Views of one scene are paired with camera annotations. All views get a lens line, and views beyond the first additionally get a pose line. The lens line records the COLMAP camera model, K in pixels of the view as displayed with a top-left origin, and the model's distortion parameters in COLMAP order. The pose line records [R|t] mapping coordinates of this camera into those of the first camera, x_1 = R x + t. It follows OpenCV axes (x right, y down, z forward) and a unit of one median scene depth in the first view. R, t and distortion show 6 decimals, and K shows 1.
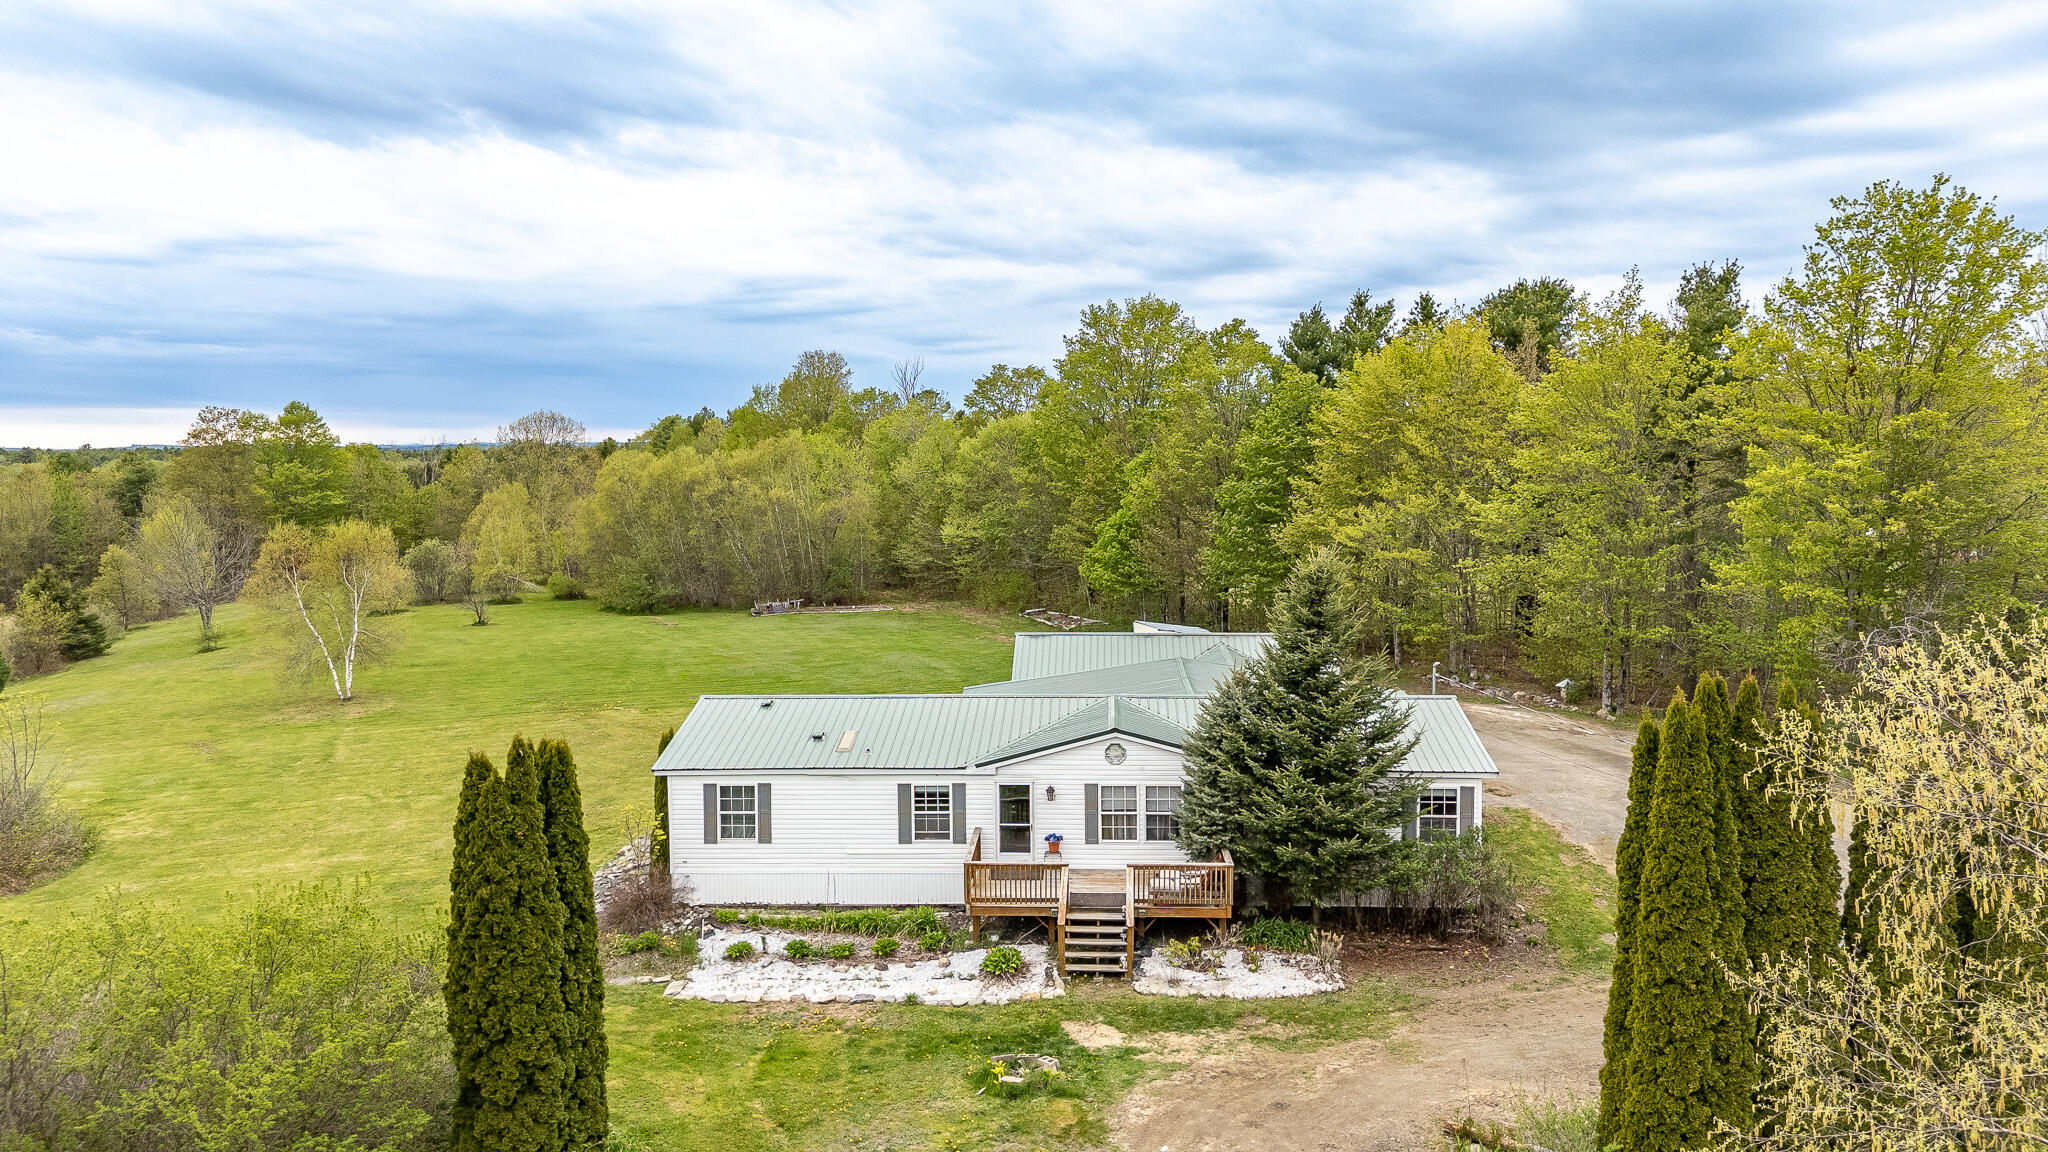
lens RADIAL K [[1509.3, 0, 1027.1], [0, 1509.3, 576.4], [0, 0, 1]] dist [0.088783, -0.088139]
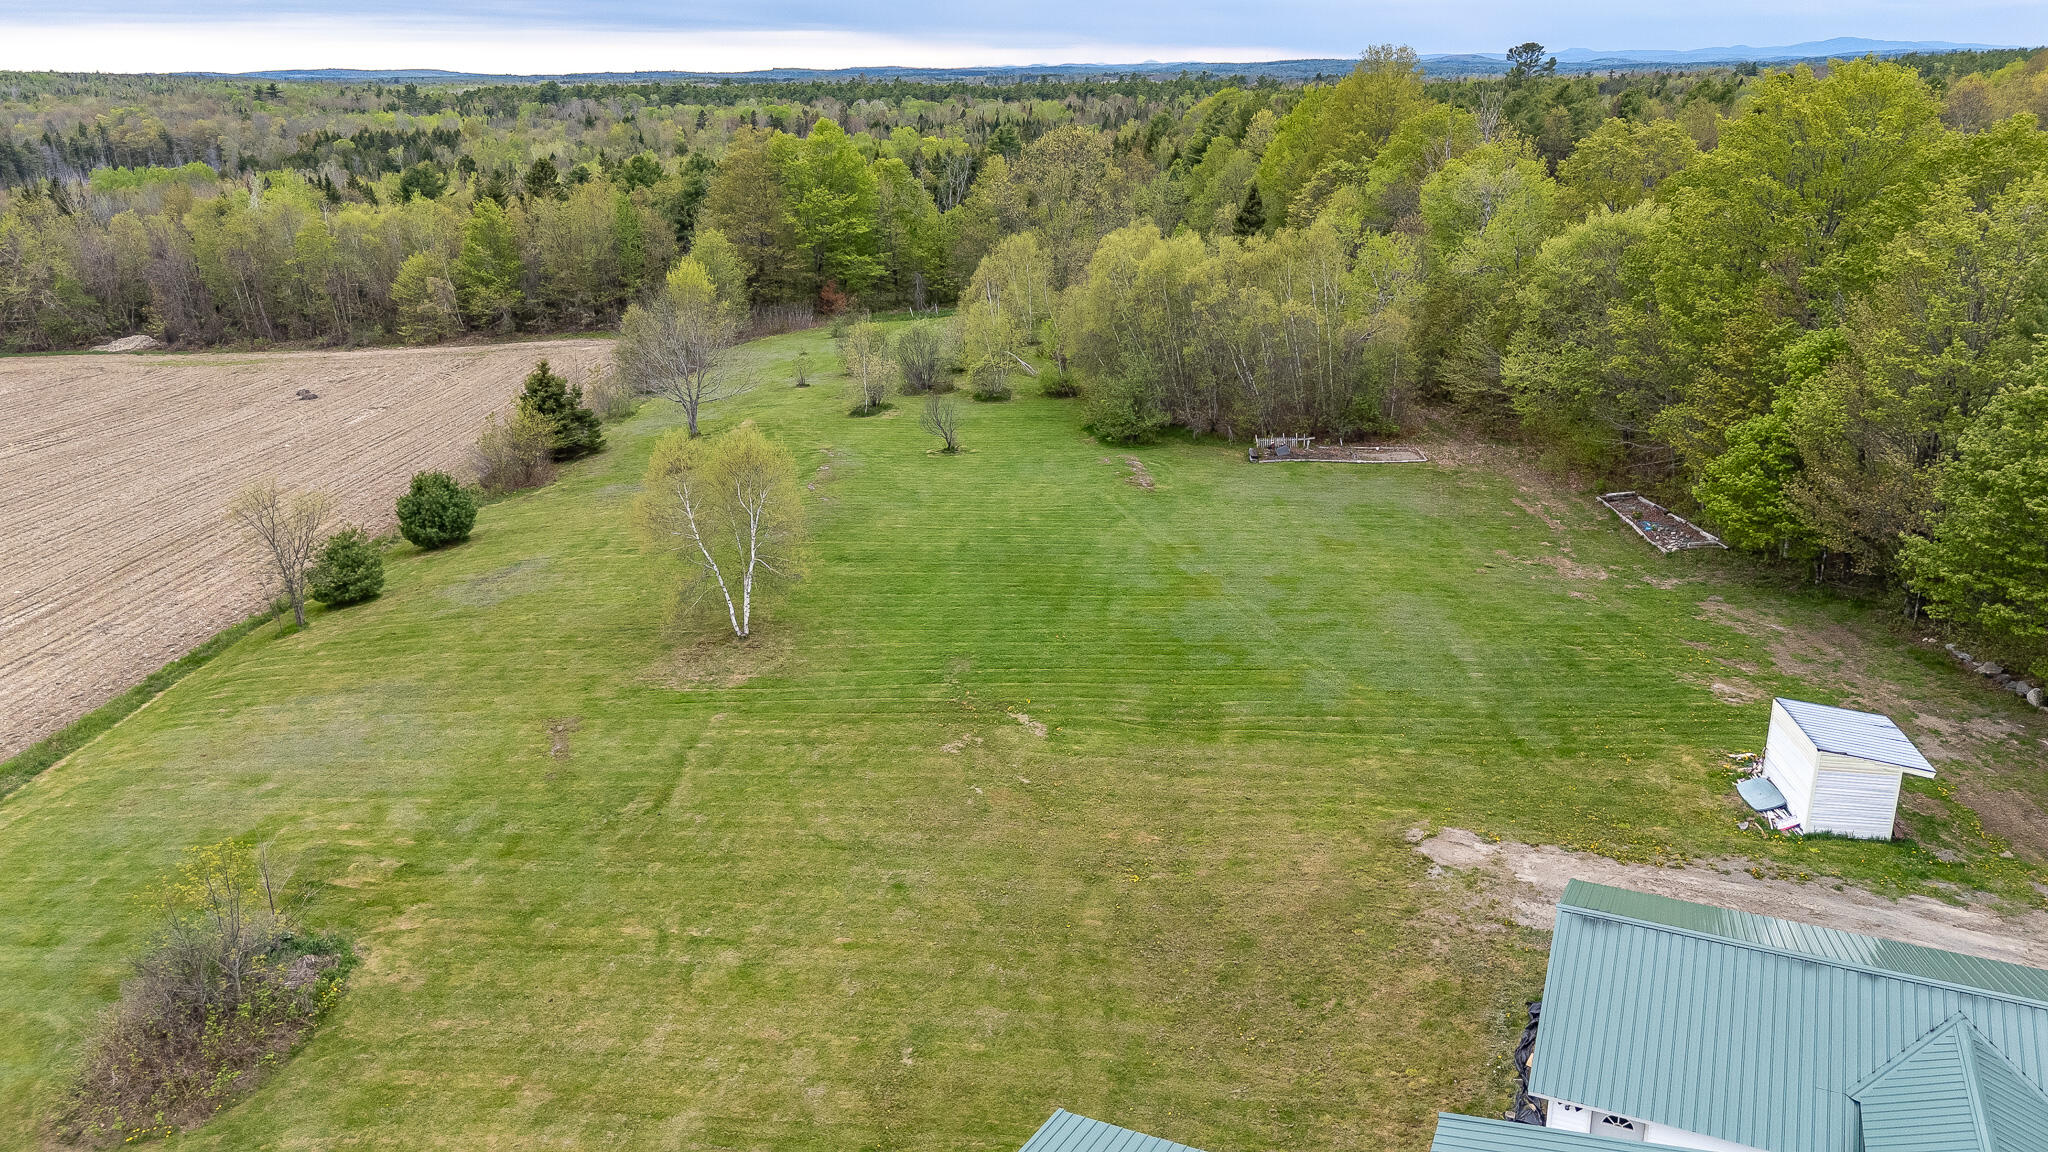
lens RADIAL K [[1509.3, 0, 1027.1], [0, 1509.3, 576.4], [0, 0, 1]] dist [0.088783, -0.088139]
pose [[0.933278, 0.113265, -0.340827, -0.019747], [-0.030283, 0.970407, 0.239568, -0.342883], [0.357876, -0.213263, 0.909090, 0.614775]]
